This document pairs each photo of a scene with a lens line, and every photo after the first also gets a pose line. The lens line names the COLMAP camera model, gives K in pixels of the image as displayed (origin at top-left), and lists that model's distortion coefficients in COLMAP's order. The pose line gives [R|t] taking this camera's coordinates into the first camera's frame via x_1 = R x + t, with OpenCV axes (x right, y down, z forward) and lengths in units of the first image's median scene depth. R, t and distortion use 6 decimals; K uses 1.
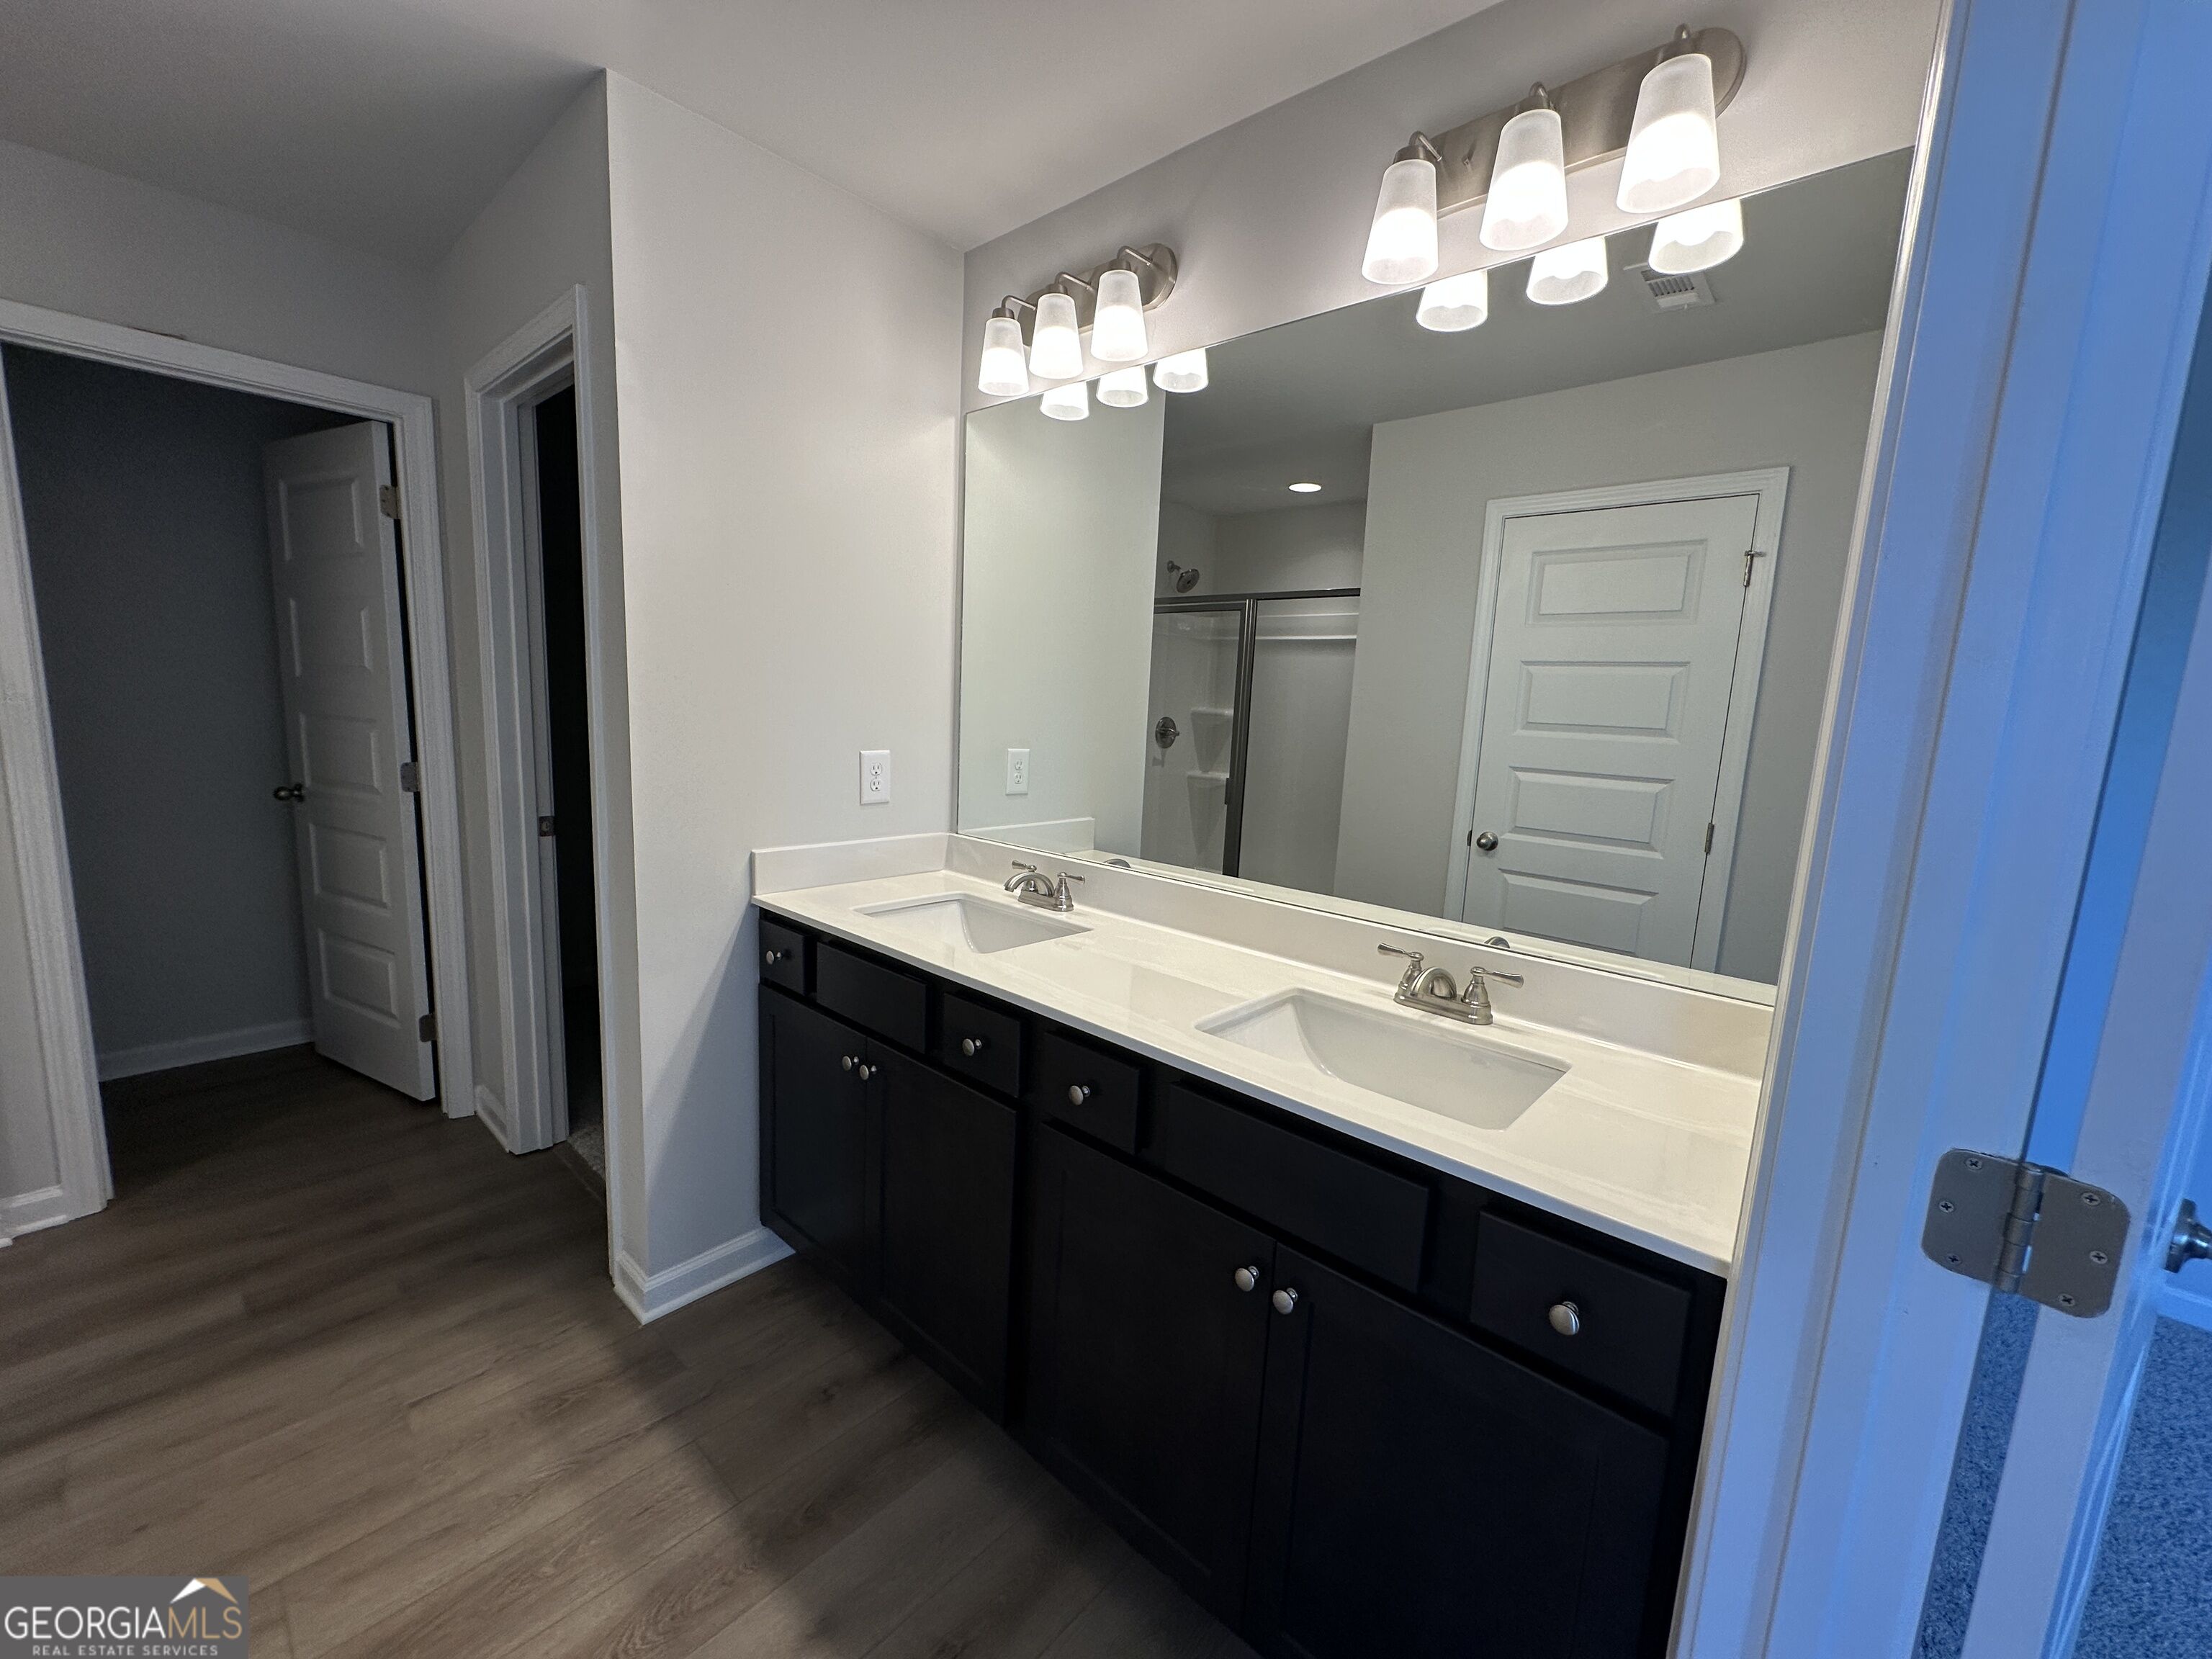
lens RADIAL K [[885.1, 0, 1102.9], [0, 885.1, 820.1], [0, 0, 1]] dist [-0.003210, 0.001032]
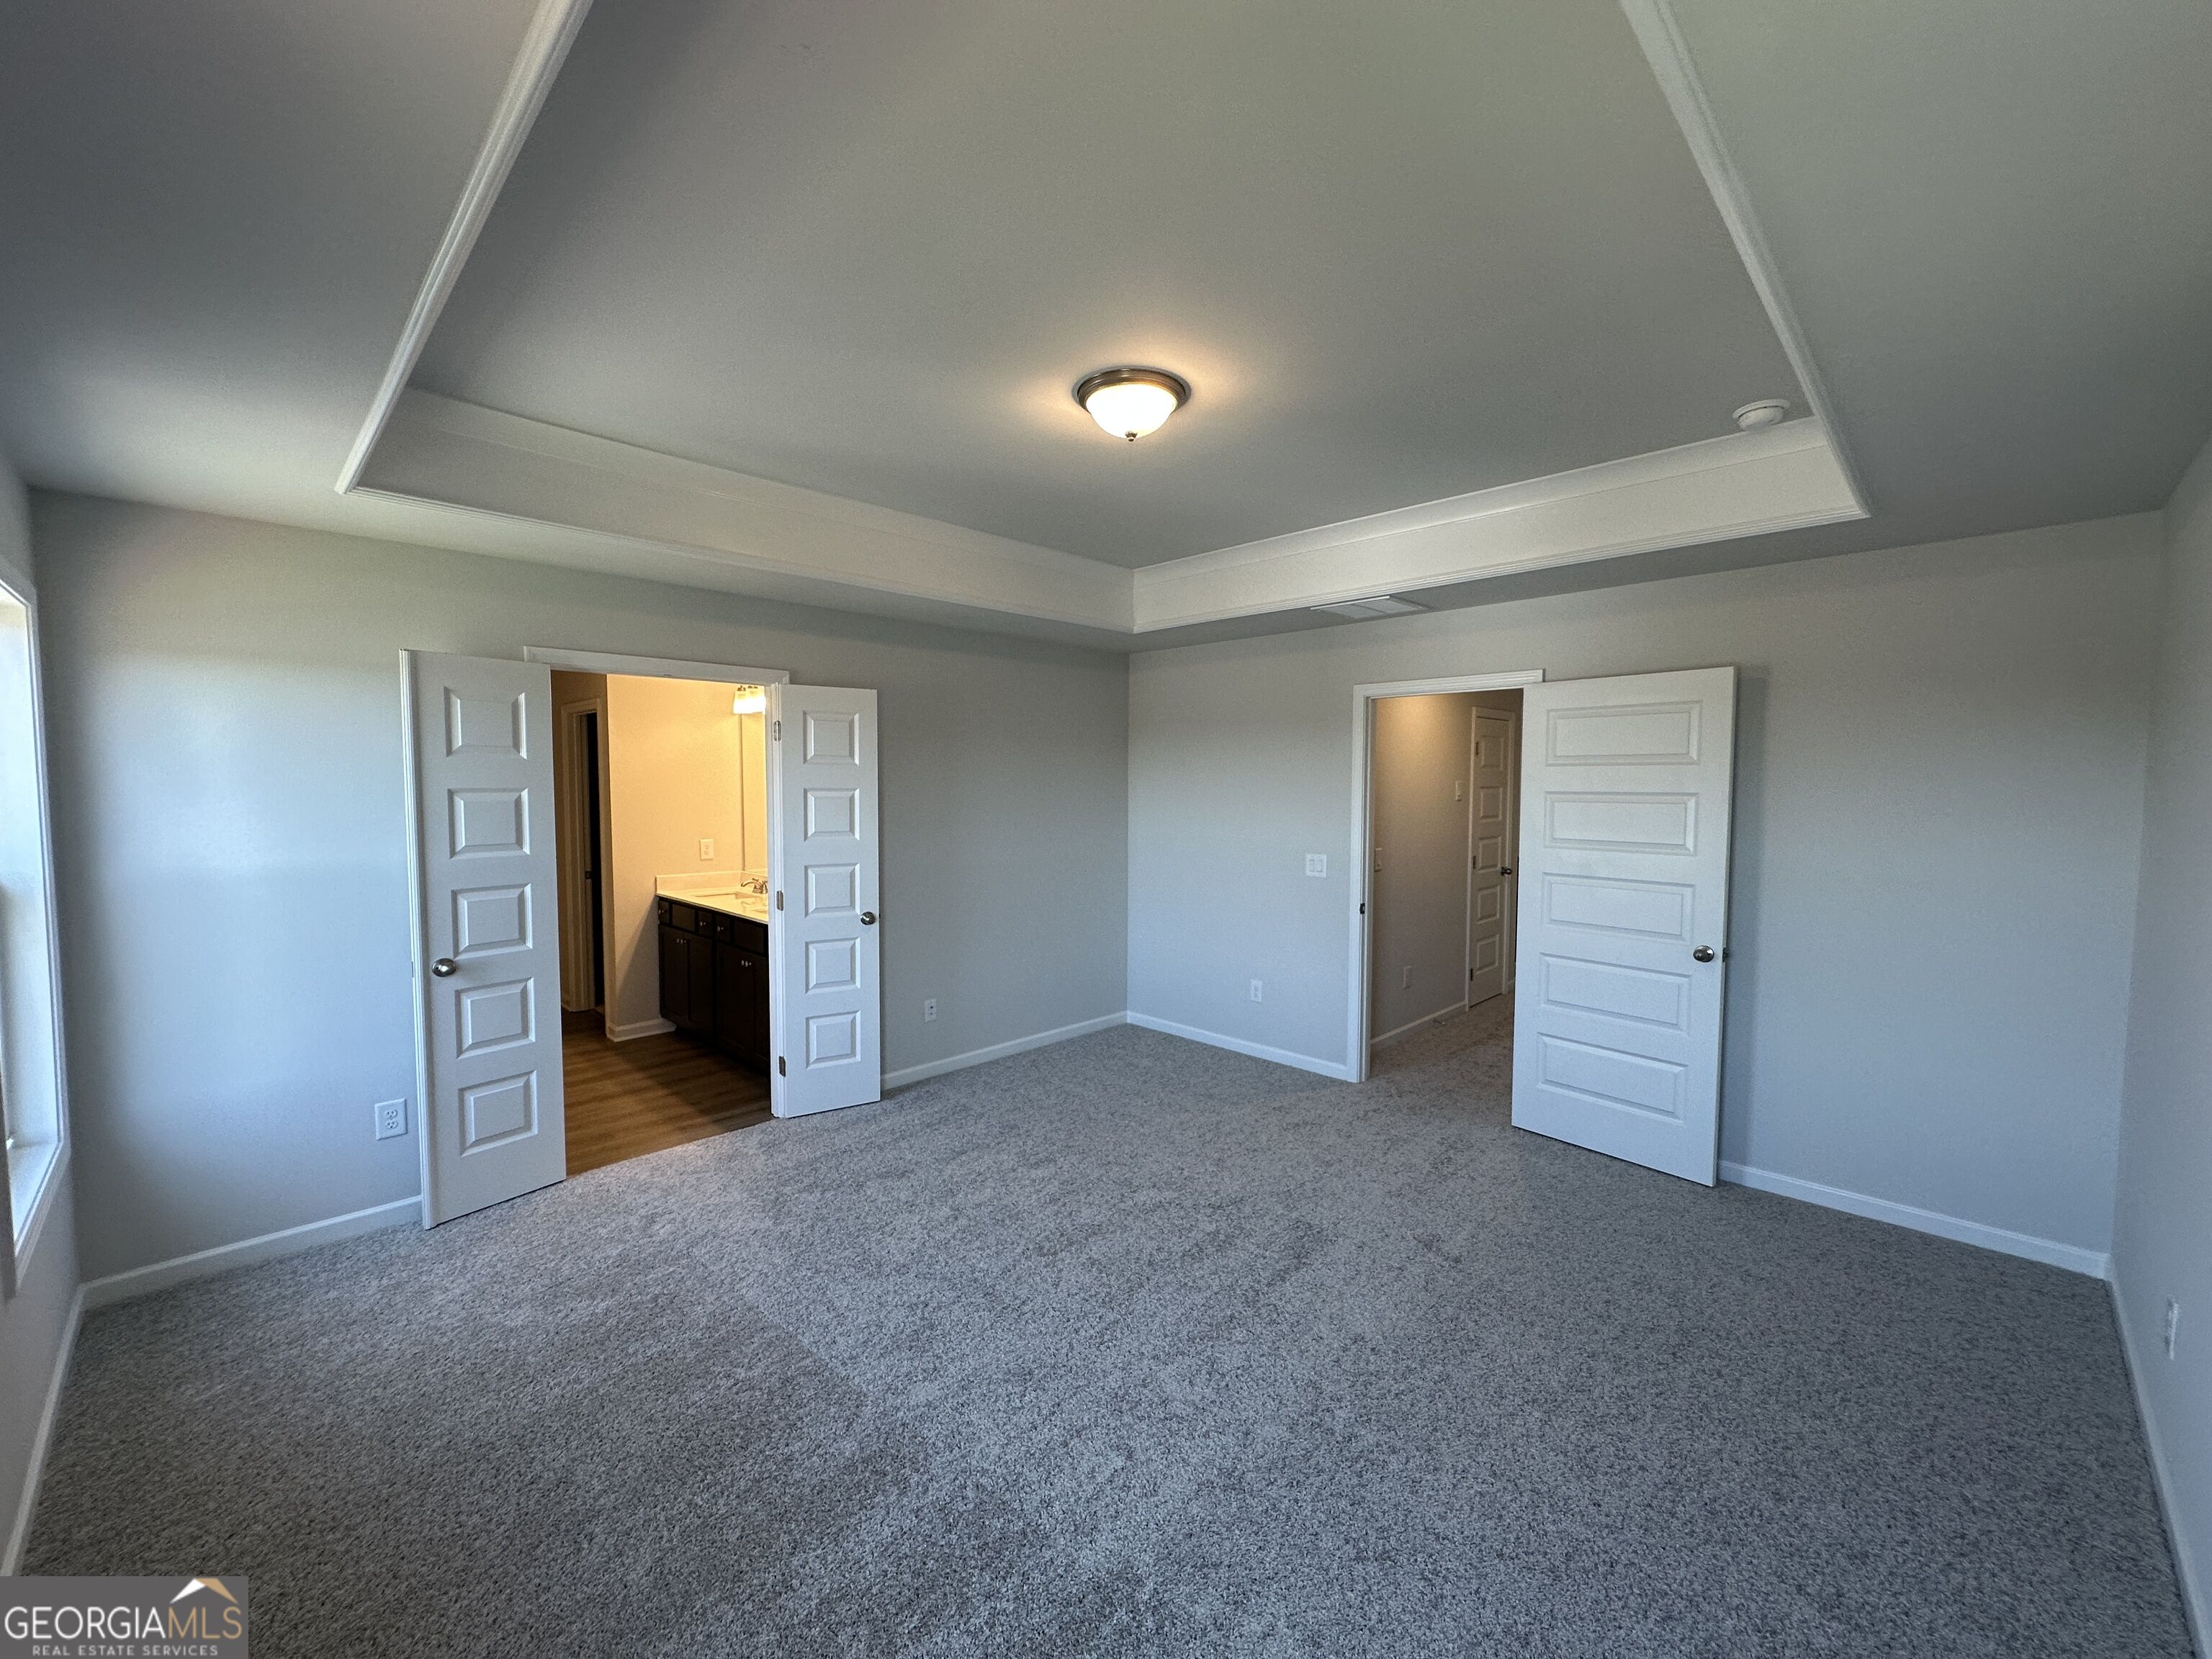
lens RADIAL K [[885.1, 0, 1103.5], [0, 885.1, 823.2], [0, 0, 1]] dist [-0.003210, 0.001032]
pose [[0.998458, -0.026381, -0.048838, 1.193610], [0.022338, 0.996418, -0.081555, 0.129830], [0.050814, 0.080339, 0.995472, -1.789367]]
